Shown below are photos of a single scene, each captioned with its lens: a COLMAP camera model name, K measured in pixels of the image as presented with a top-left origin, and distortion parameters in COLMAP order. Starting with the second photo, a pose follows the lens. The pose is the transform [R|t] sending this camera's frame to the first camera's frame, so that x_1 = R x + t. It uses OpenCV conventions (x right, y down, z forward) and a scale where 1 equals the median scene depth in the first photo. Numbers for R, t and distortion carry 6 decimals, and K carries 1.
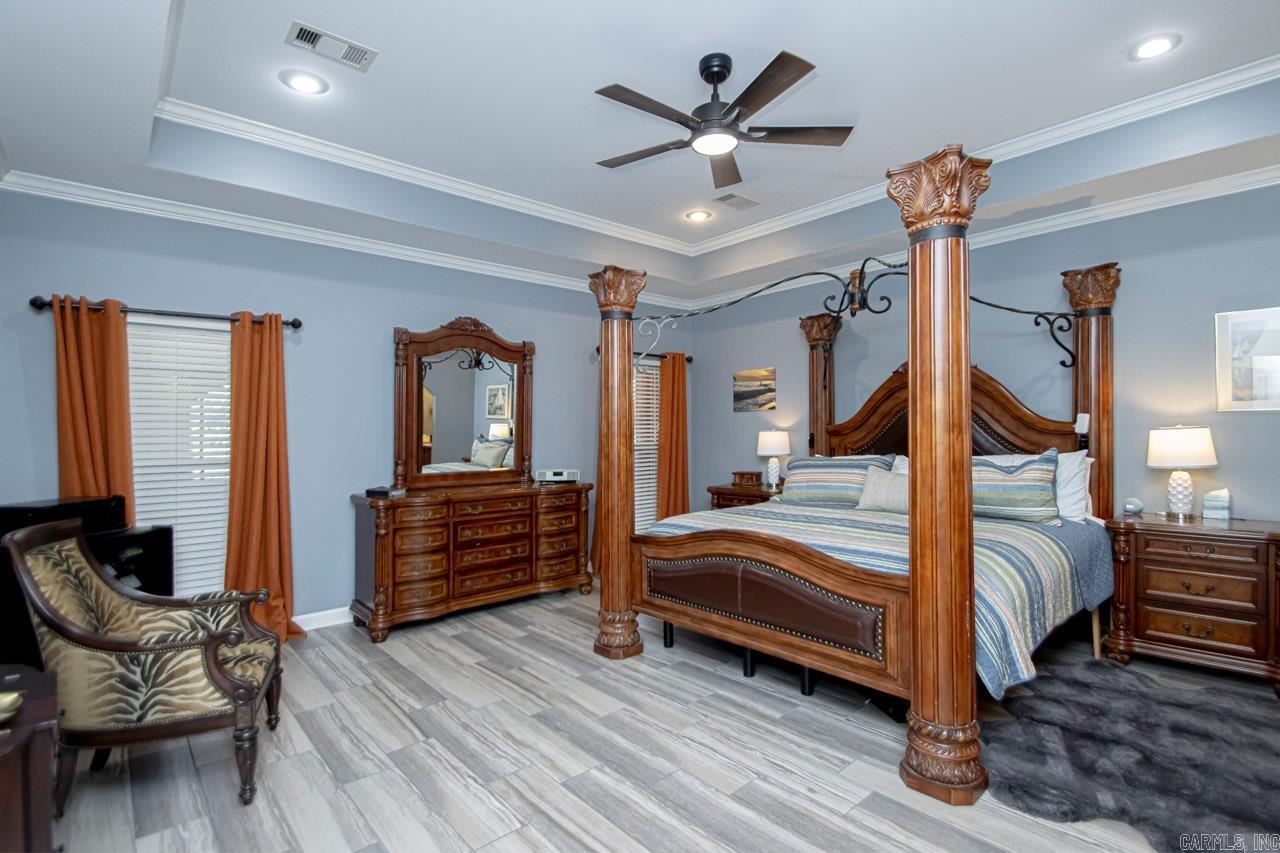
lens RADIAL K [[599.4, 0, 644.8], [0, 599.4, 428.0], [0, 0, 1]] dist [0.021122, -0.019667]
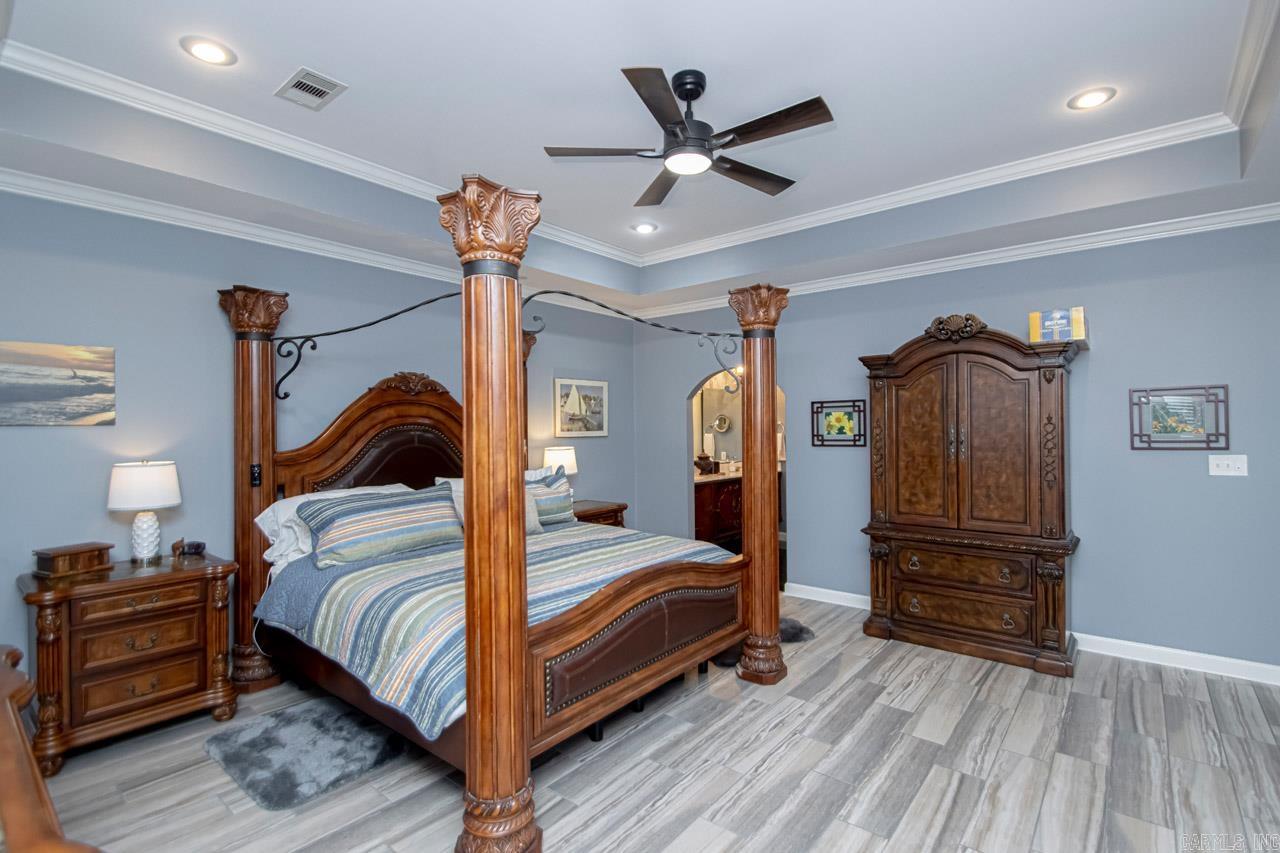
lens RADIAL K [[610.9, 0, 644.9], [0, 610.9, 436.4], [0, 0, 1]] dist [-0.003235, -0.000105]
pose [[-0.161851, 0.002622, 0.986812, -0.636367], [0.010890, 0.999940, -0.000871, -0.023433], [-0.986755, 0.010606, -0.161870, 0.956252]]
